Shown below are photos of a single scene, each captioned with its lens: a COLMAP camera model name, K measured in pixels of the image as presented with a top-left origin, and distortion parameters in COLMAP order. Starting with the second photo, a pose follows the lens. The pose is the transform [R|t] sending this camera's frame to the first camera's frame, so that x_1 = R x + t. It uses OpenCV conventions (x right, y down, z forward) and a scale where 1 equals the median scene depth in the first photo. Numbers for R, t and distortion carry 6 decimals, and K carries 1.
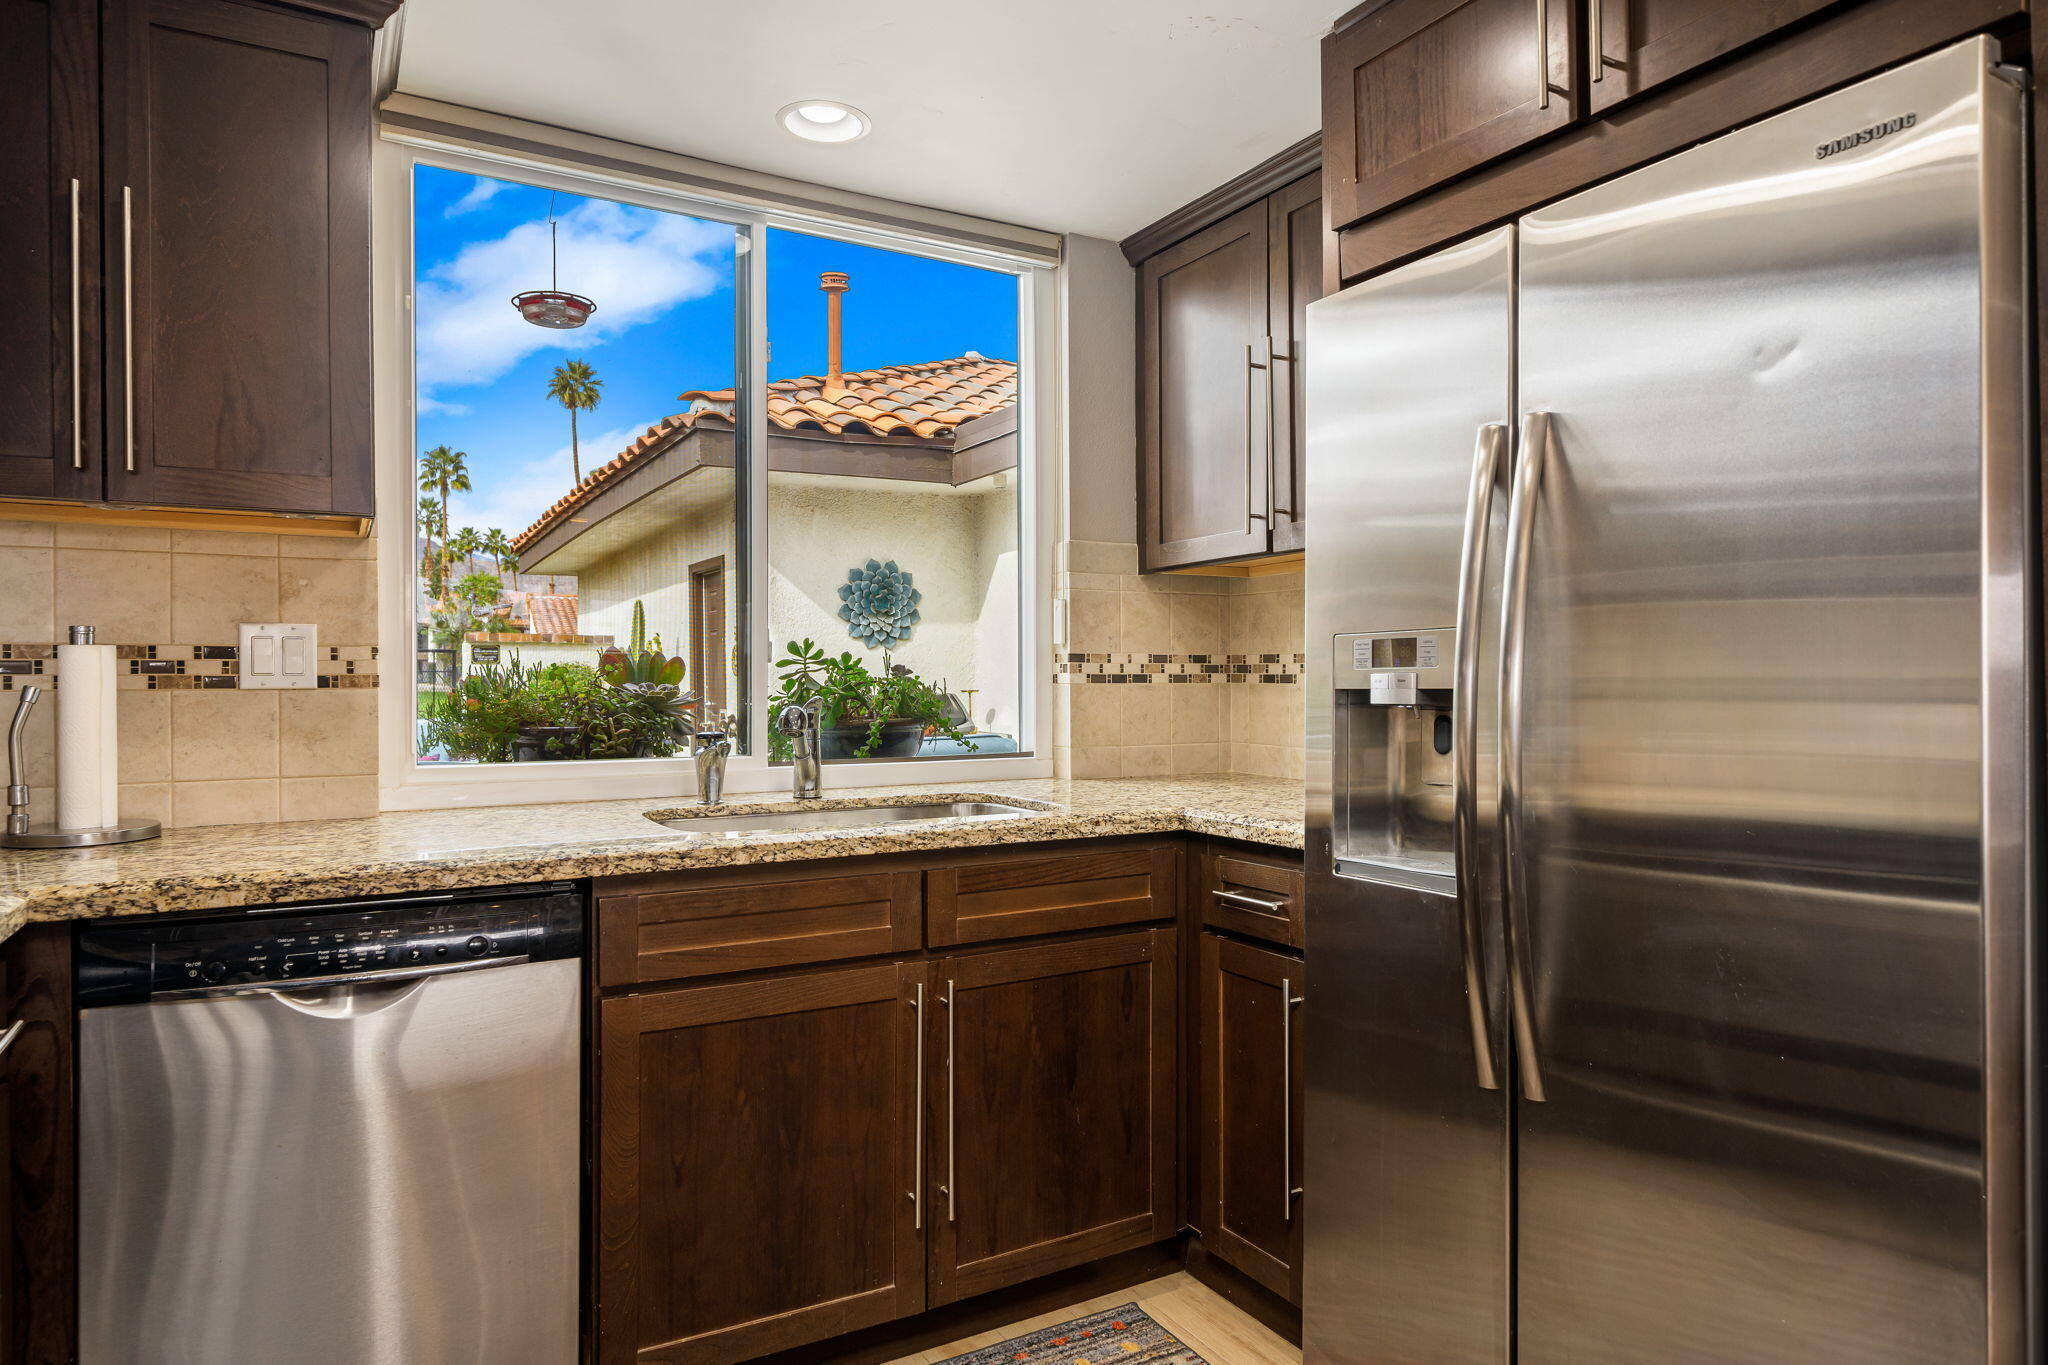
lens RADIAL K [[1201.7, 0, 1024.0], [0, 1201.7, 682.5], [0, 0, 1]] dist [0.001408, -0.000054]
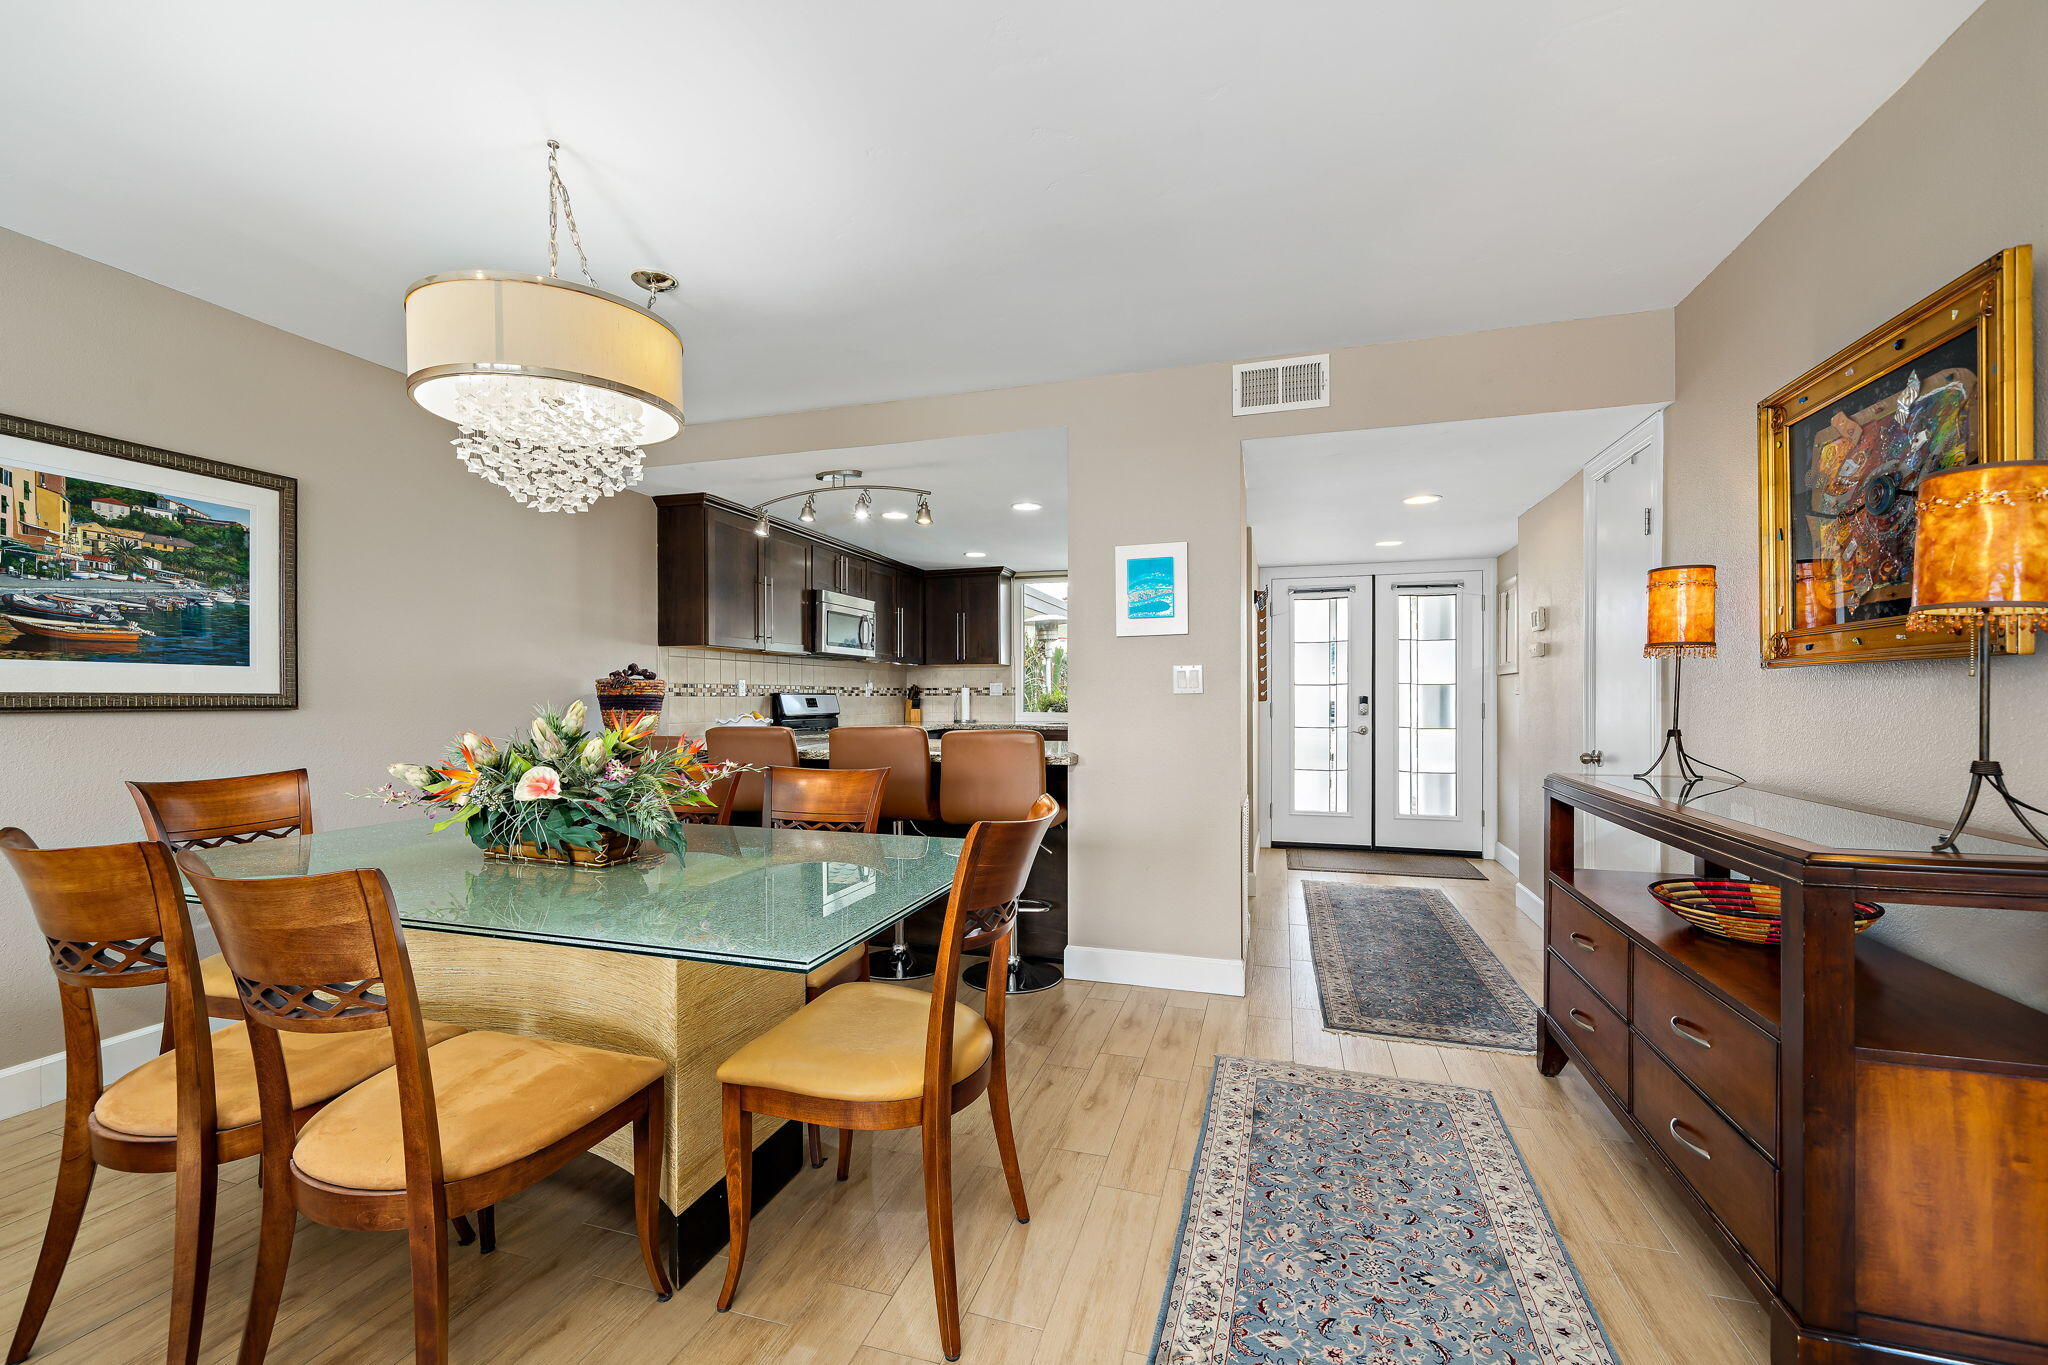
lens RADIAL K [[830.6, 0, 1024.0], [0, 830.6, 682.5], [0, 0, 1]] dist [-0.021408, 0.000006]
pose [[0.687542, -0.008888, -0.726091, 2.055069], [-0.002741, 0.999886, -0.014835, 0.001990], [0.726140, 0.012190, 0.687439, -1.365321]]
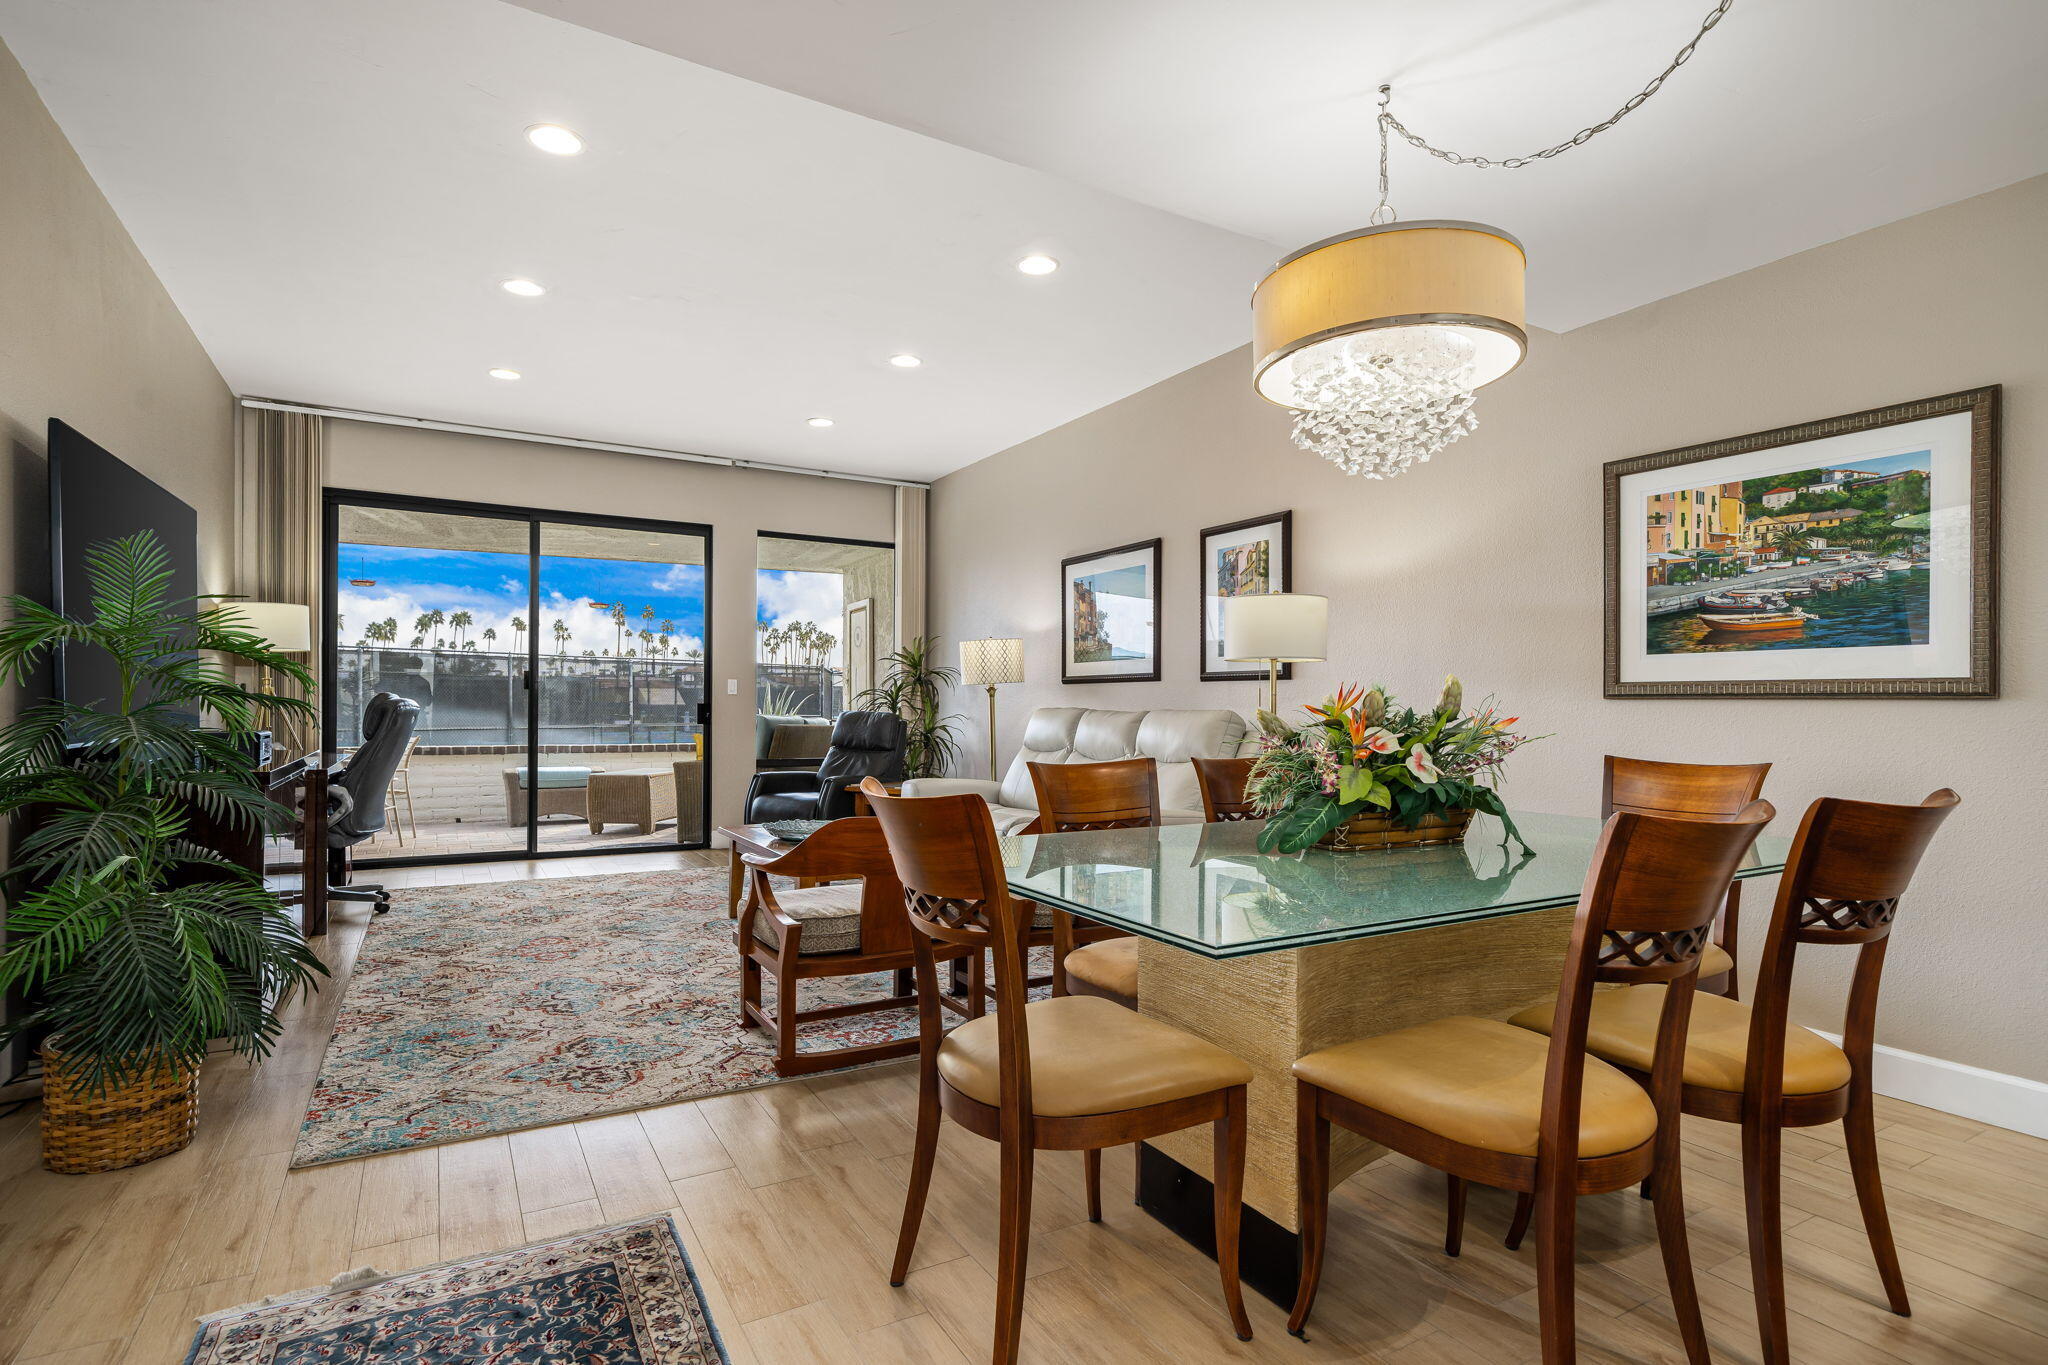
lens RADIAL K [[1016.2, 0, 1010.6], [0, 1016.2, 697.0], [0, 0, 1]] dist [0.003916, 0.000500]
pose [[-0.999984, -0.005270, 0.002007, 1.439645], [-0.005286, 0.999953, -0.008124, 0.044719], [-0.001965, -0.008135, -0.999965, -0.071505]]
